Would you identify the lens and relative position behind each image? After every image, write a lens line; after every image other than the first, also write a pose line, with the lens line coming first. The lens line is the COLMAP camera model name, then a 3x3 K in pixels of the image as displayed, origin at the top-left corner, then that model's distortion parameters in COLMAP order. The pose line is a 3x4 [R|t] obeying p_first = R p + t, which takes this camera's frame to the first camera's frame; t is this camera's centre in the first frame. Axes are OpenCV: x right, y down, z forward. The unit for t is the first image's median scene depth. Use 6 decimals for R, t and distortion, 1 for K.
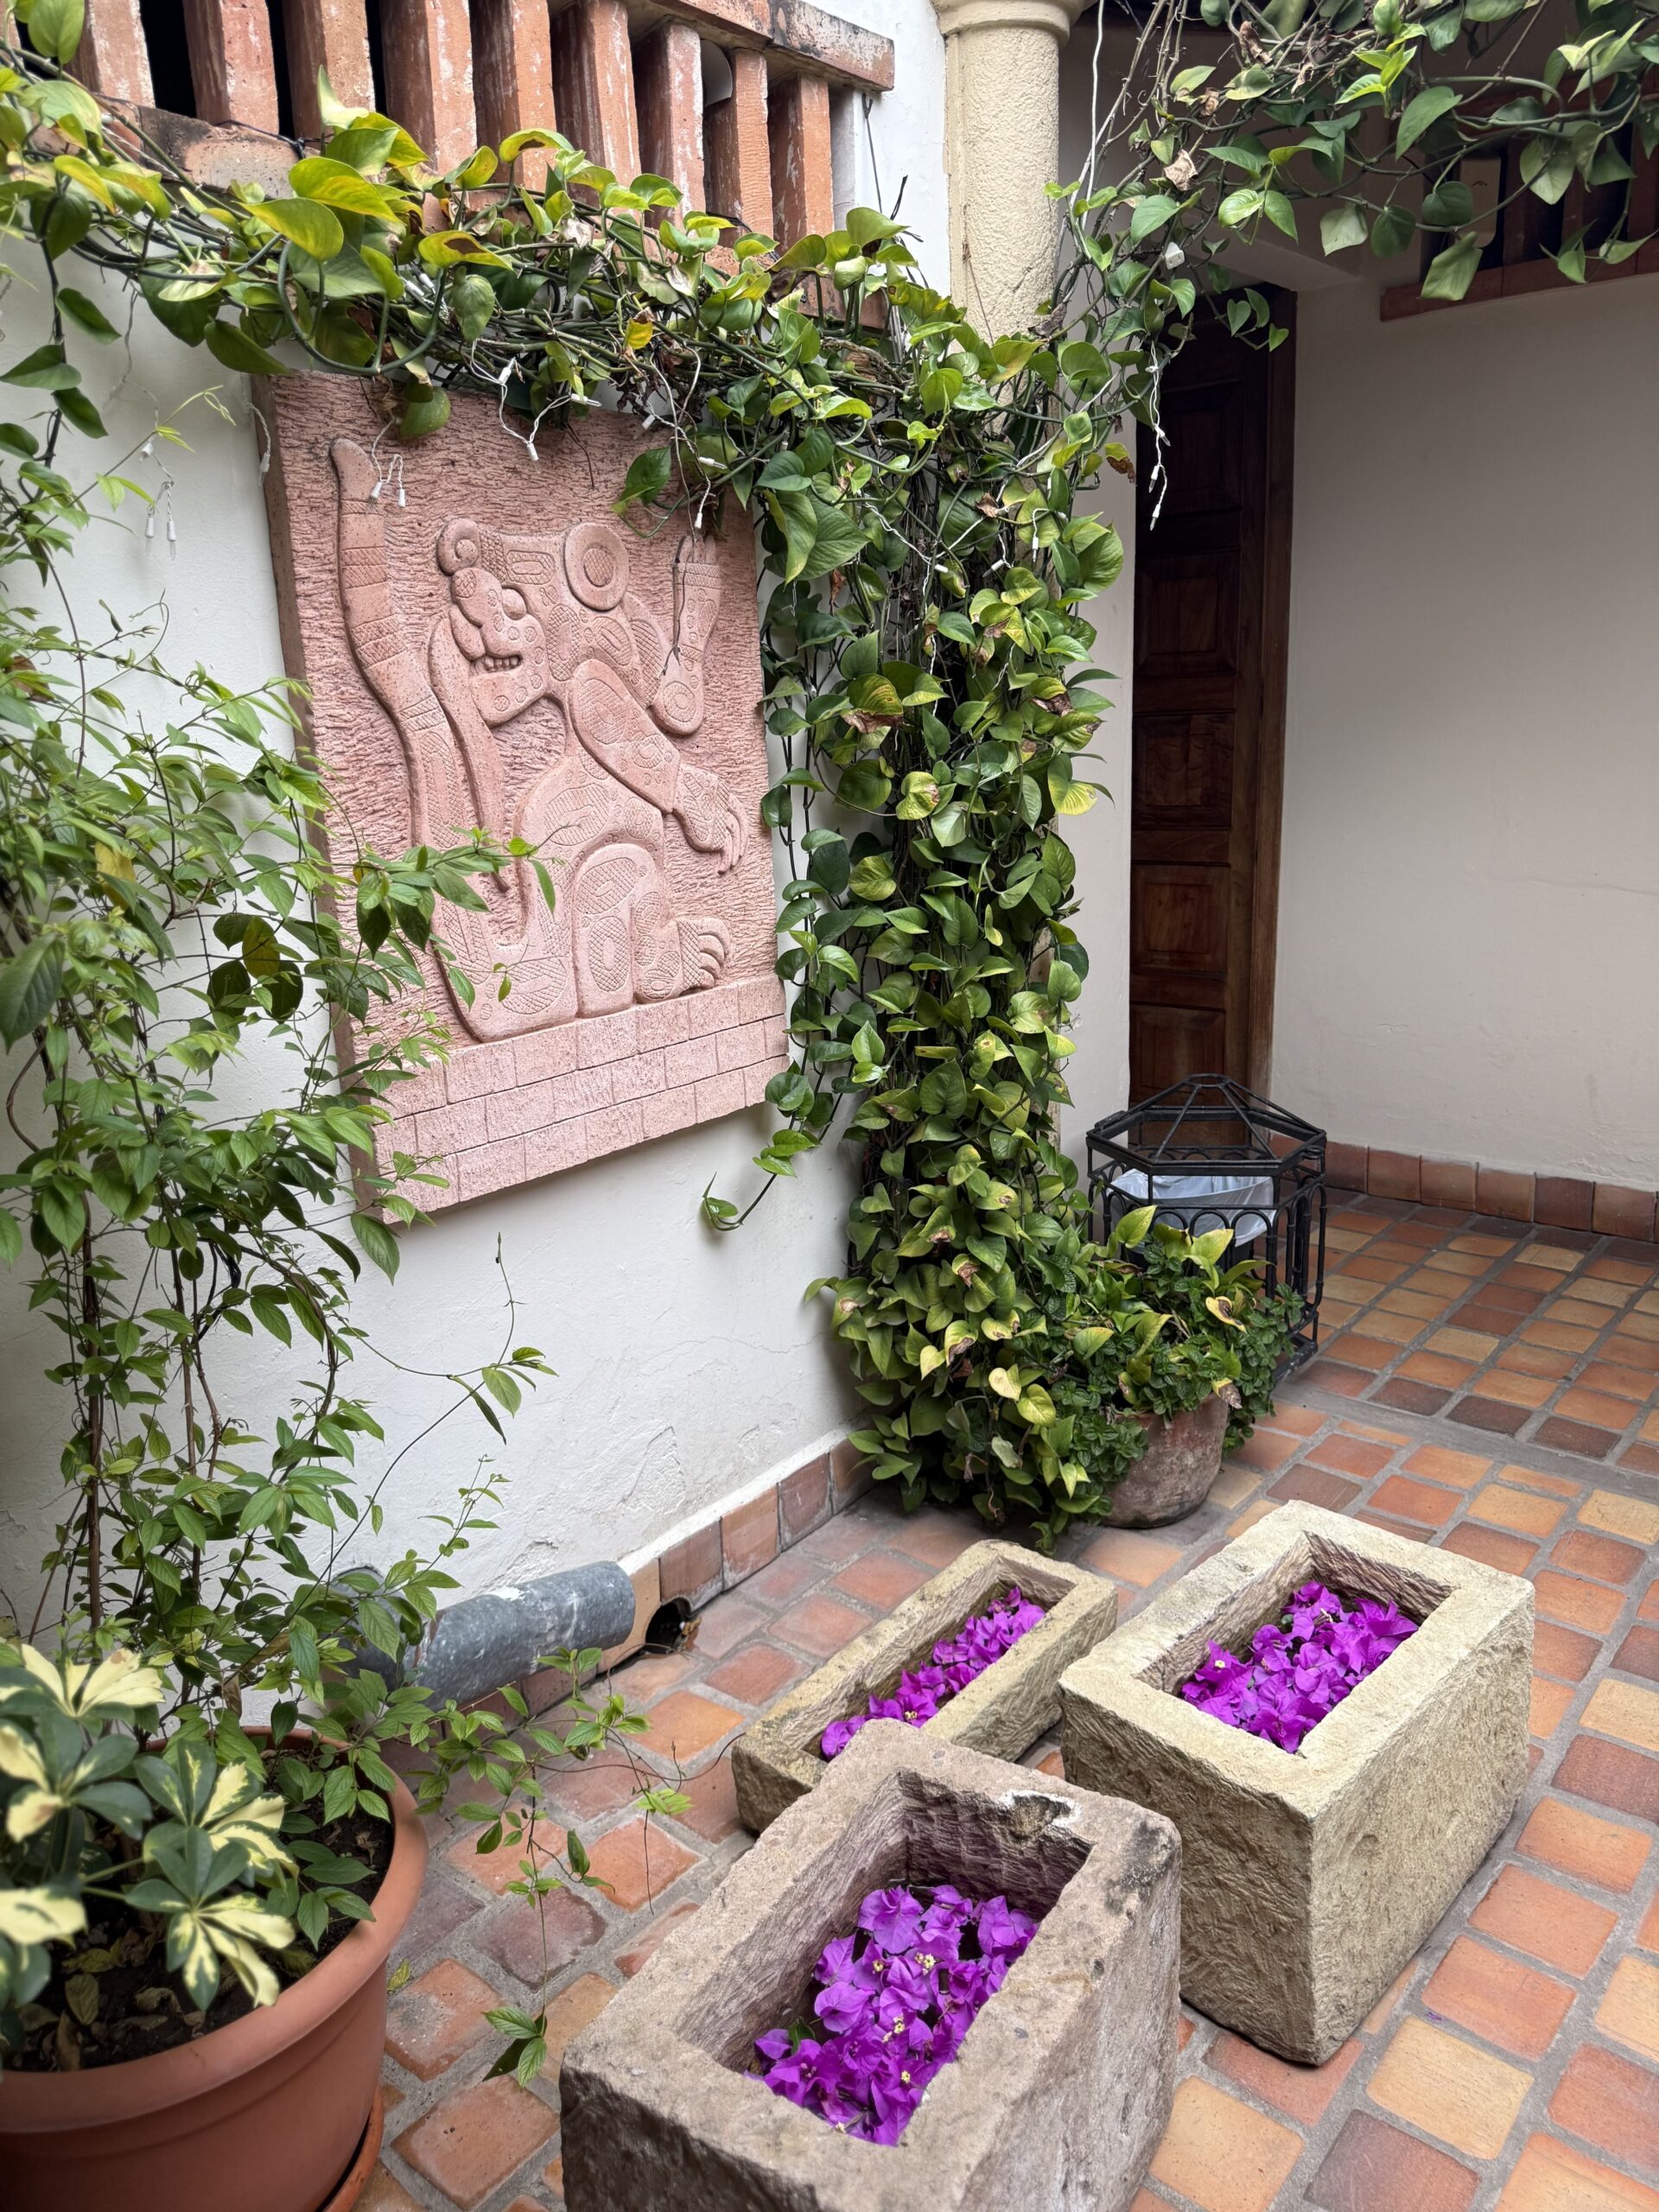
lens RADIAL K [[1554.3, 0, 829.5], [0, 1554.3, 1106.0], [0, 0, 1]] dist [0.139111, -0.253301]
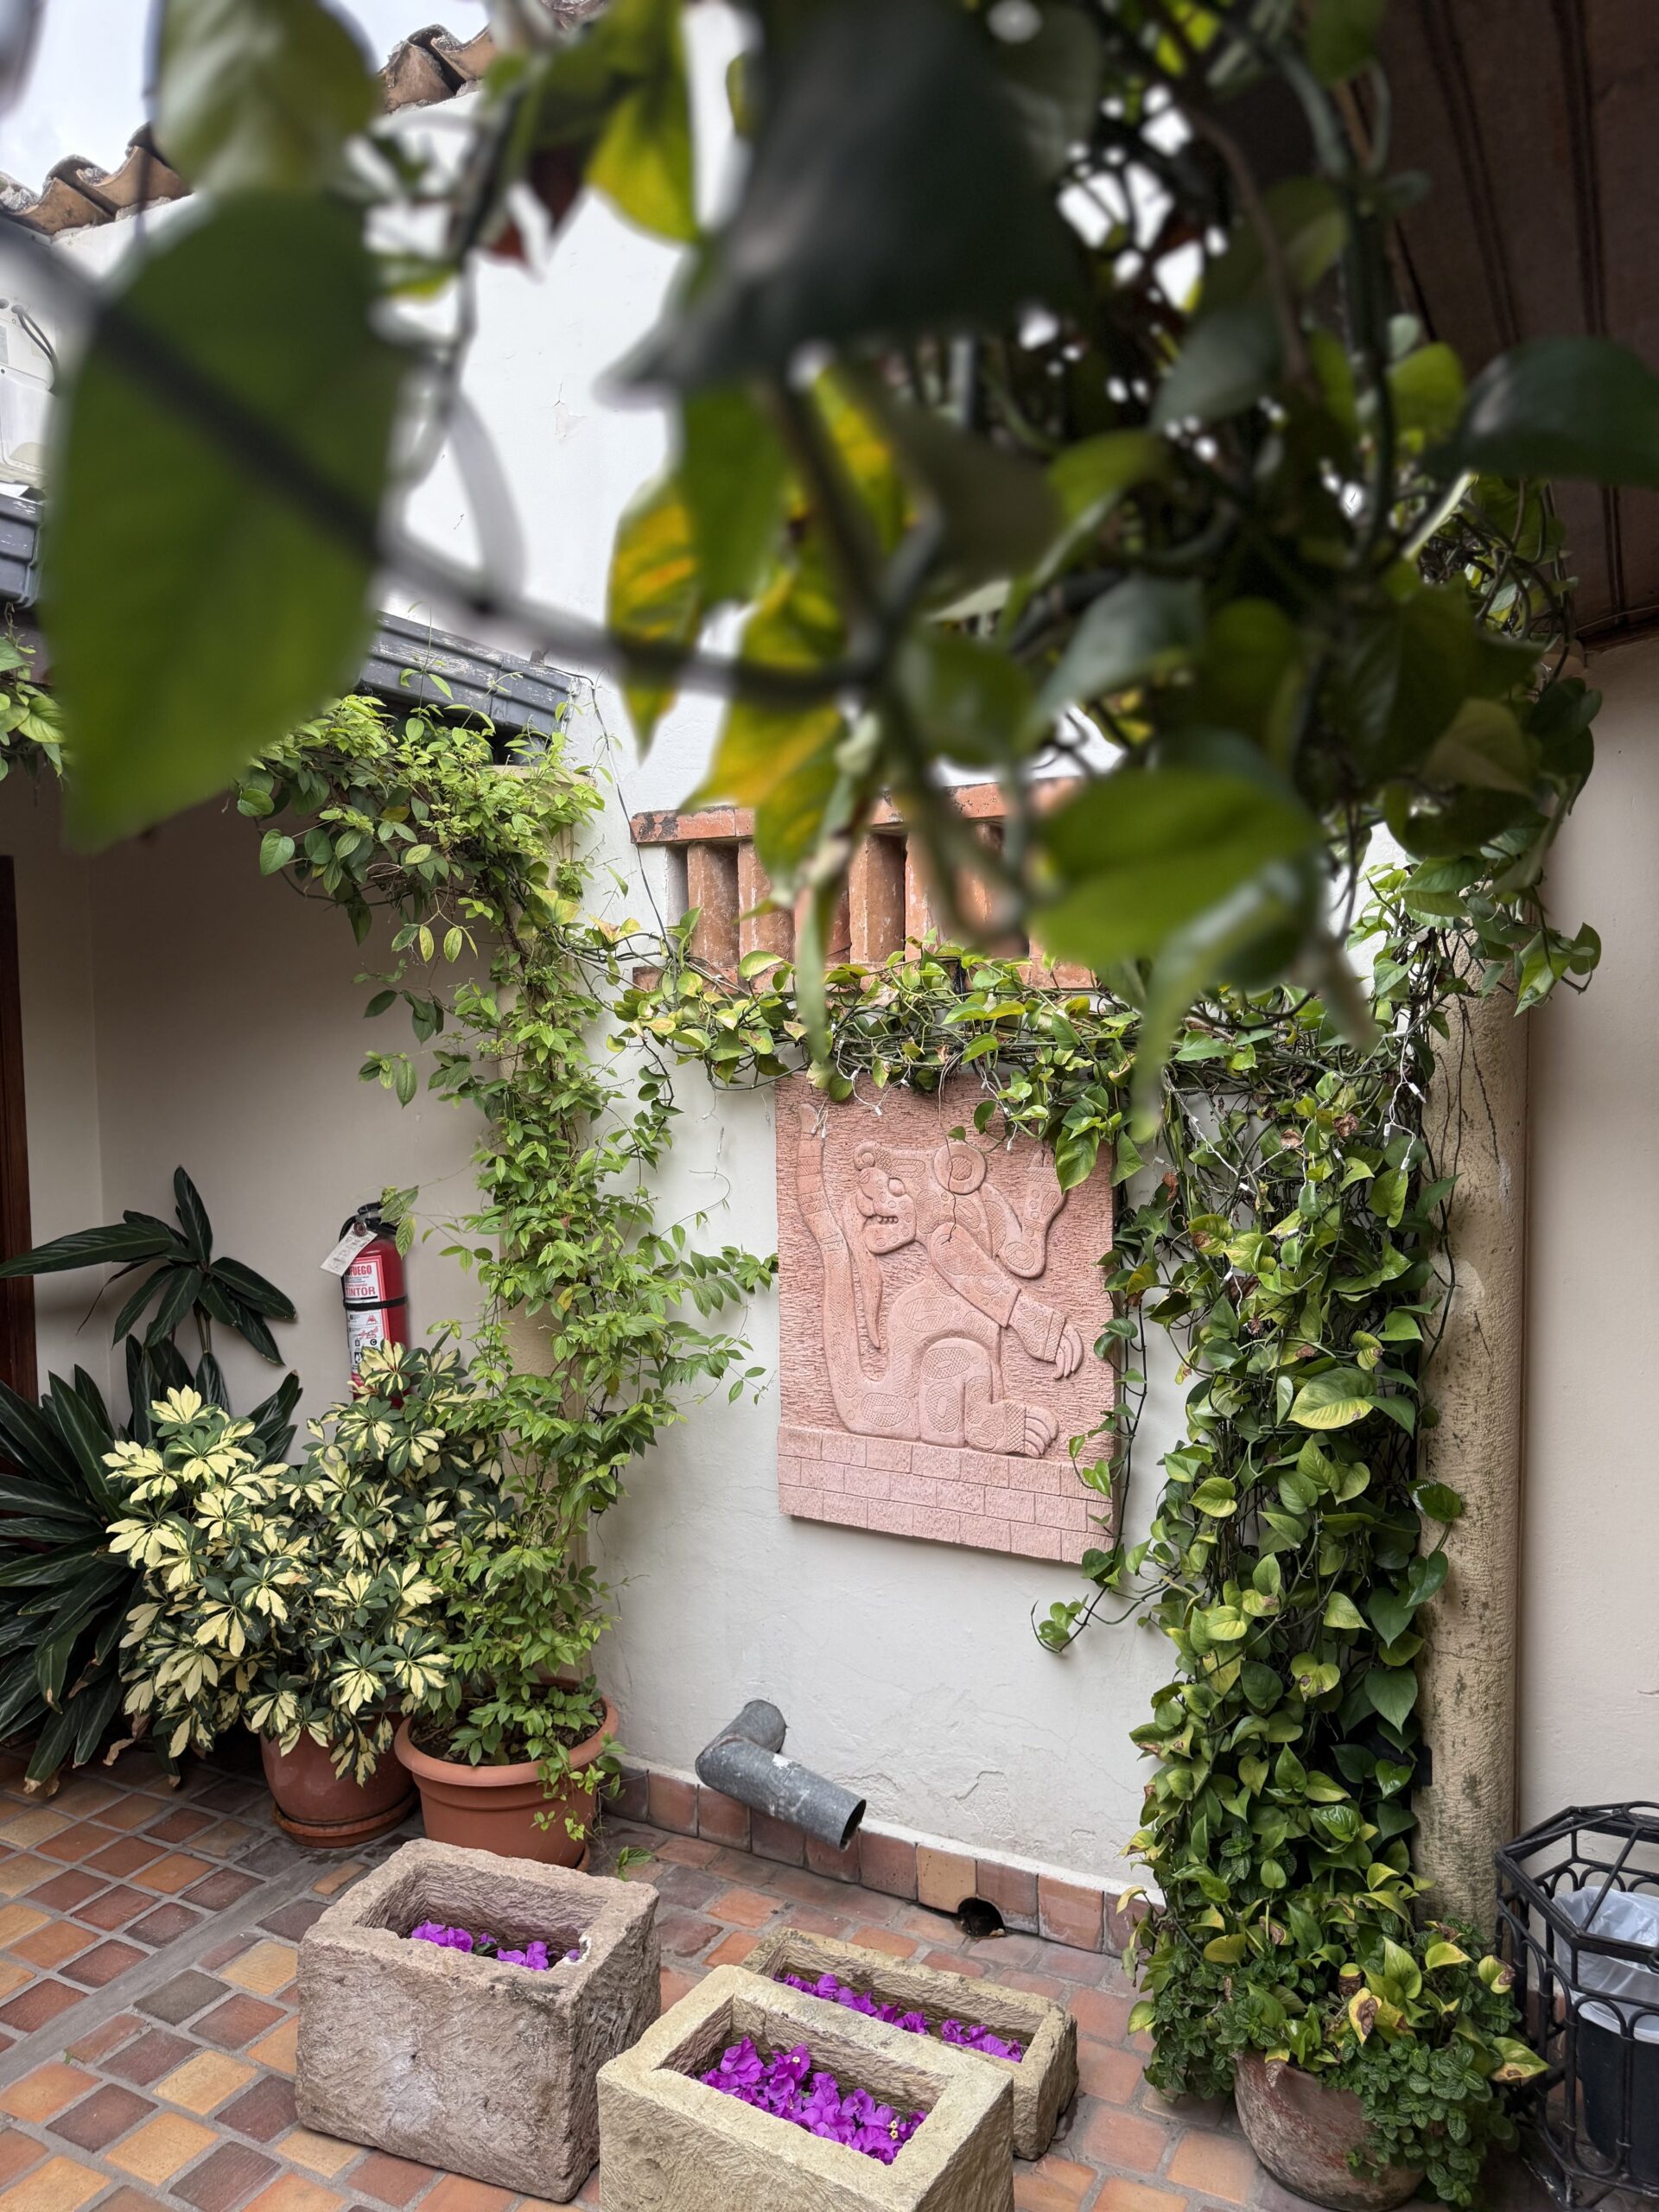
lens RADIAL K [[1554.3, 0, 829.5], [0, 1554.3, 1106.0], [0, 0, 1]] dist [0.139111, -0.253301]
pose [[0.192987, 0.102869, -0.975794, 1.303872], [-0.239205, 0.969417, 0.054888, -0.444417], [0.951597, 0.222822, 0.211691, 0.521800]]
